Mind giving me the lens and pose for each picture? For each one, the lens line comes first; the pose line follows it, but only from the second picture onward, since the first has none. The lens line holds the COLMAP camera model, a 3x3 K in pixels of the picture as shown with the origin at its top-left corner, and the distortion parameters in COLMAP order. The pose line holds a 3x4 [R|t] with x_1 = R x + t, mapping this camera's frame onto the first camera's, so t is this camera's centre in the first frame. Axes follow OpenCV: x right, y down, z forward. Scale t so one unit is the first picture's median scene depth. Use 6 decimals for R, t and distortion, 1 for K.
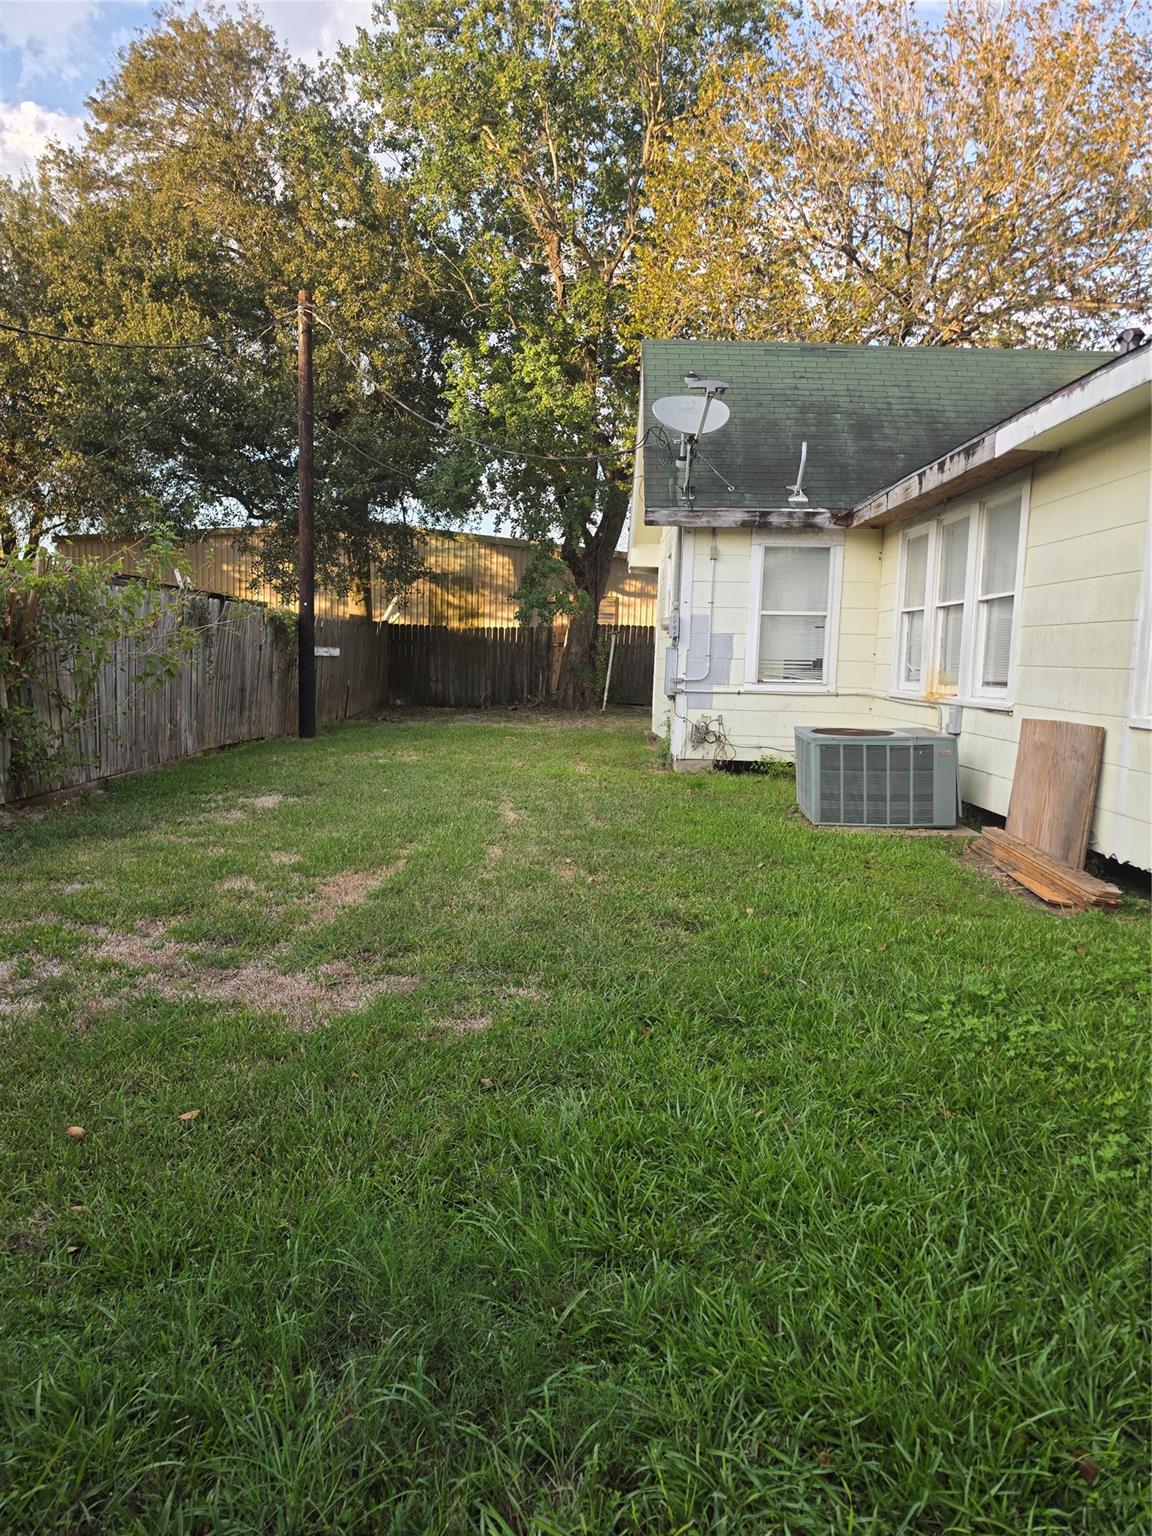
lens RADIAL K [[1062.8, 0, 549.1], [0, 1062.8, 768.4], [0, 0, 1]] dist [0.059259, -0.059307]
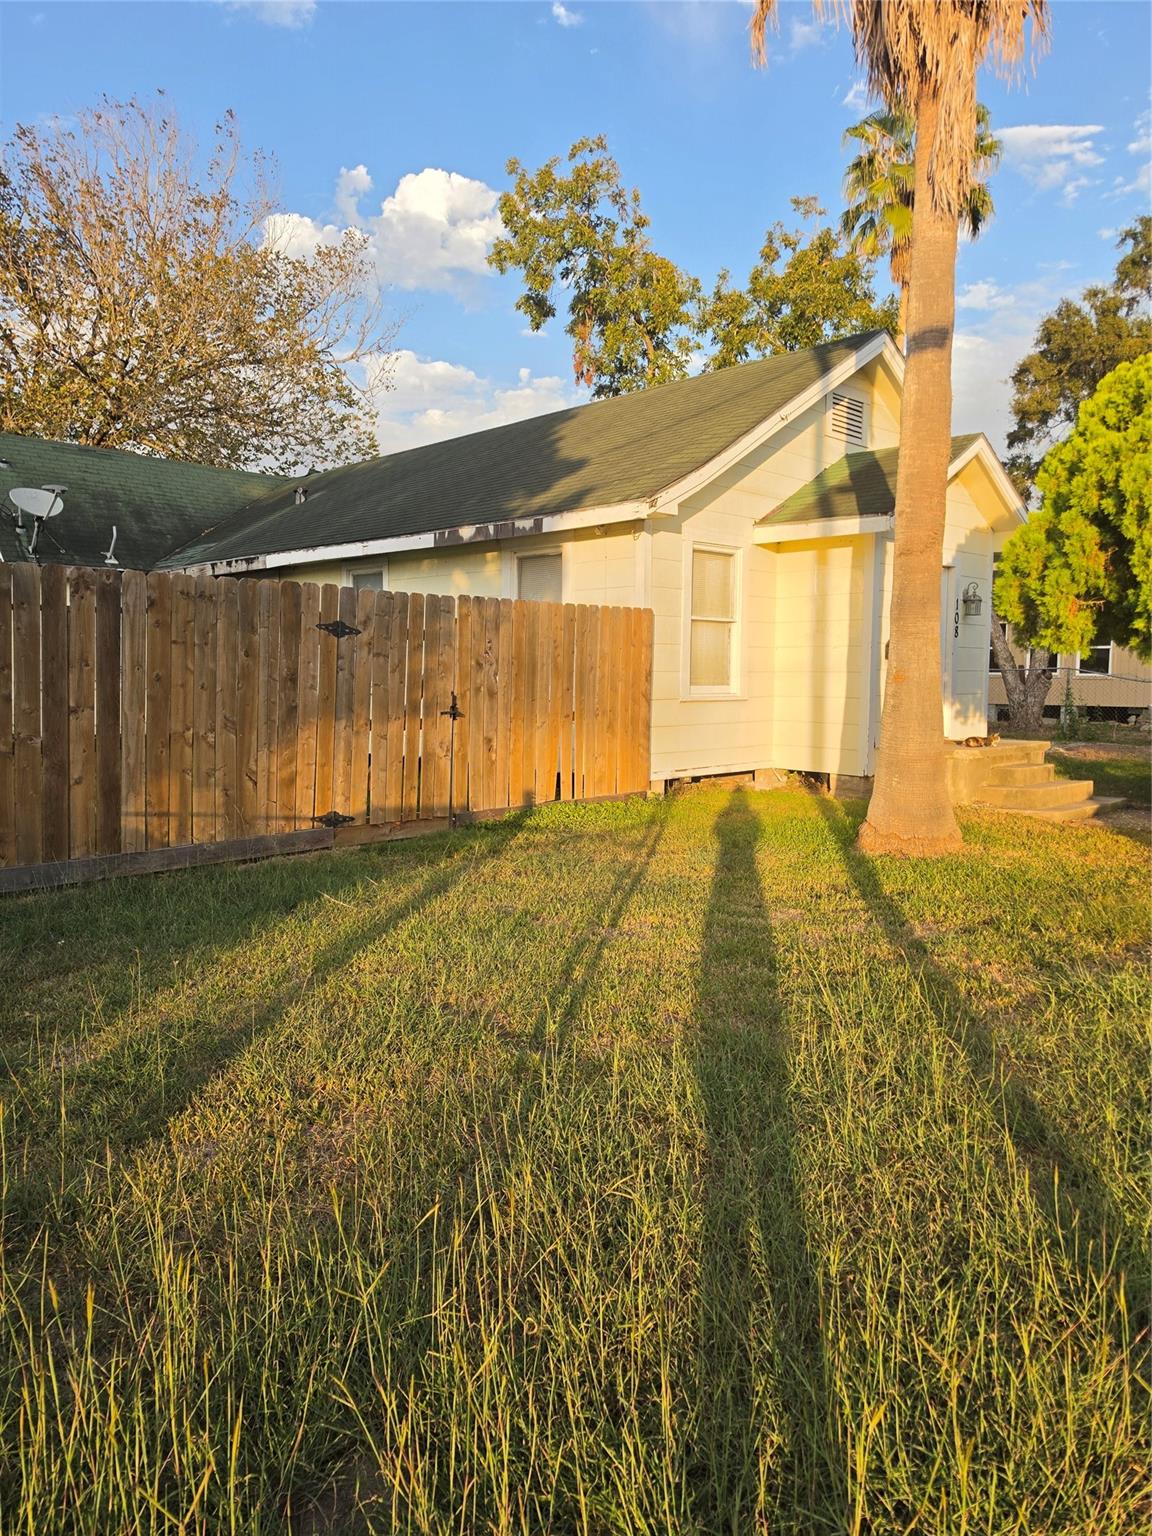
lens RADIAL K [[1062.8, 0, 587.9], [0, 1062.8, 770.4], [0, 0, 1]] dist [0.059259, -0.059307]
pose [[0.687044, -0.089876, 0.721036, -0.451783], [0.089355, 0.995239, 0.038912, 0.047401], [-0.721101, 0.037694, 0.691804, -0.565202]]
